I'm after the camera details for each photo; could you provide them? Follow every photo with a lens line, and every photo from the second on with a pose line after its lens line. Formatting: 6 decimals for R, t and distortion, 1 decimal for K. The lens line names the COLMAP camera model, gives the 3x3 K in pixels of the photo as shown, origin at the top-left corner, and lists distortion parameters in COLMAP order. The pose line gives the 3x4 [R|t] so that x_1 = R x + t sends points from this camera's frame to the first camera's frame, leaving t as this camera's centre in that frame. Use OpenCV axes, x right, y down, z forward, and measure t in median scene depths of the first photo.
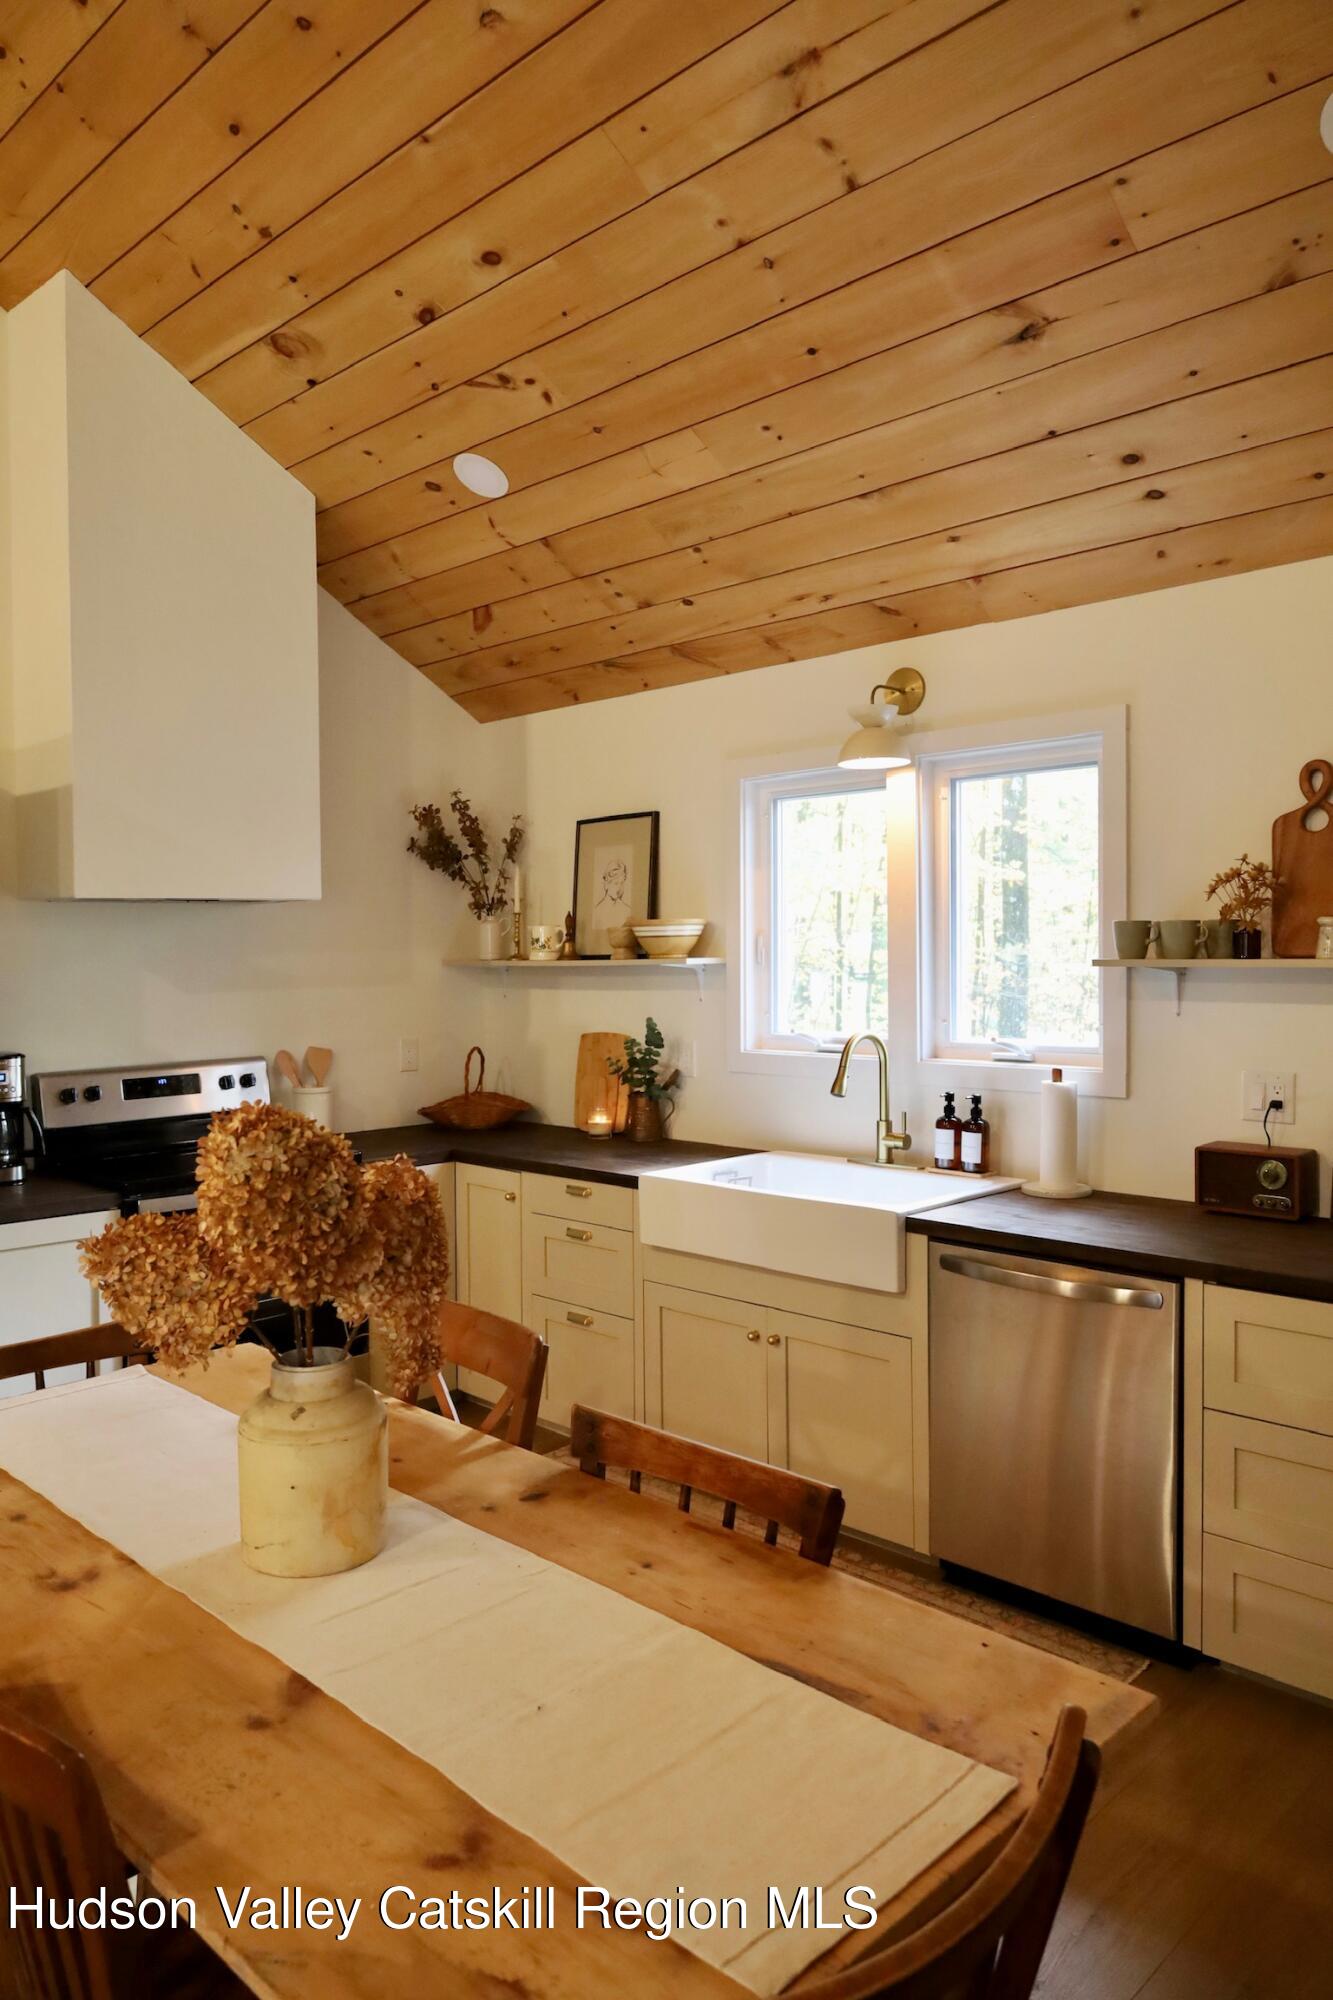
lens RADIAL K [[1366.2, 0, 666.4], [0, 1366.2, 999.9], [0, 0, 1]] dist [-0.001063, 0.000377]
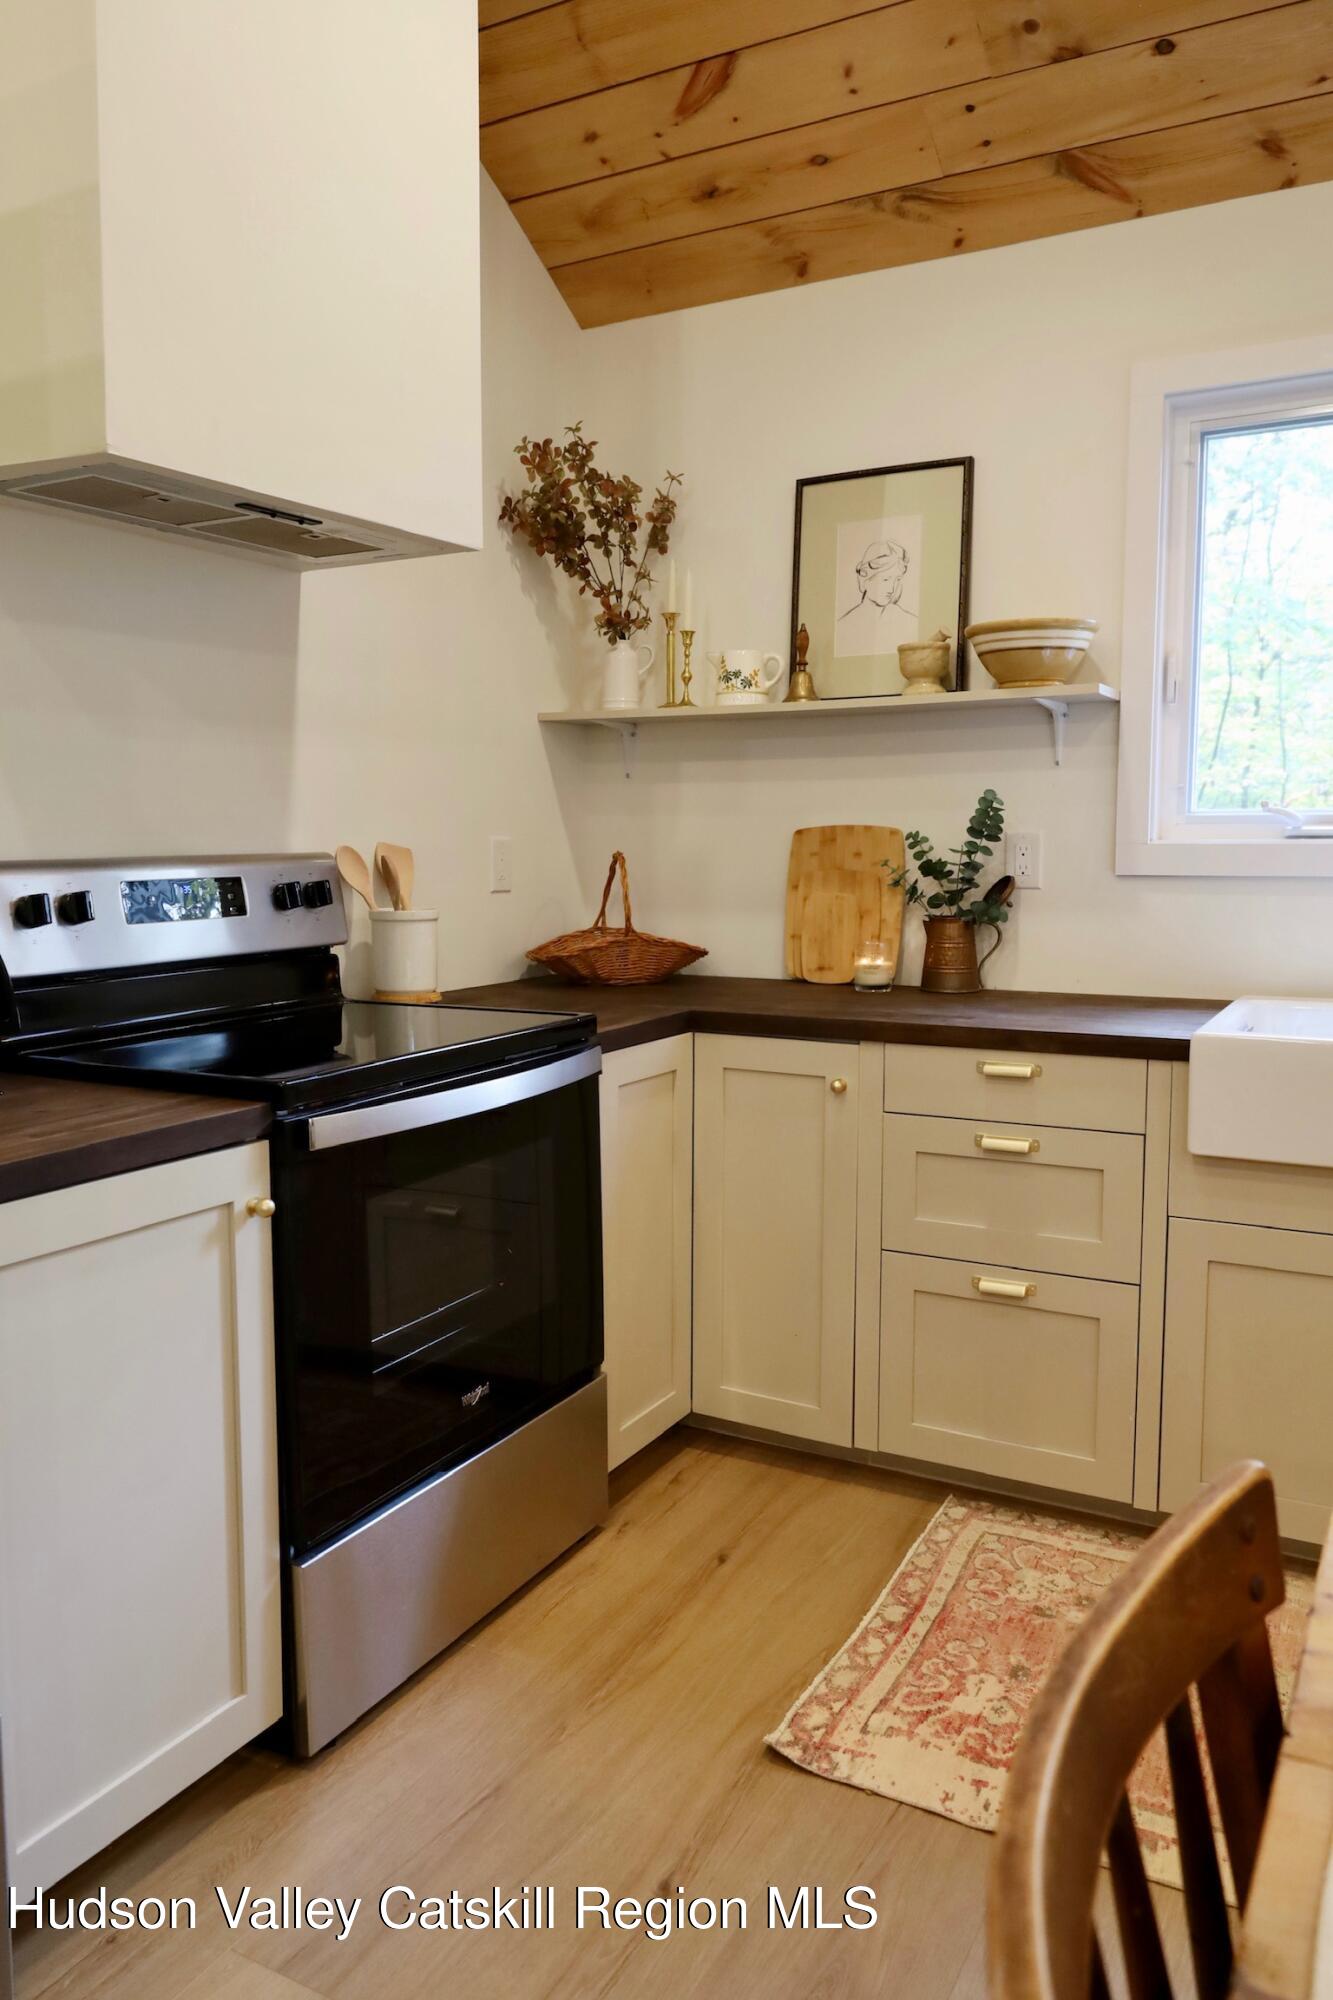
lens RADIAL K [[1450.7, 0, 663.6], [0, 1450.7, 991.5], [0, 0, 1]] dist [-0.000253, -0.006538]
pose [[0.967460, -0.017164, 0.252439, -0.297388], [-0.001769, 0.997213, 0.074583, 0.050675], [-0.253016, -0.072603, 0.964734, 0.375887]]
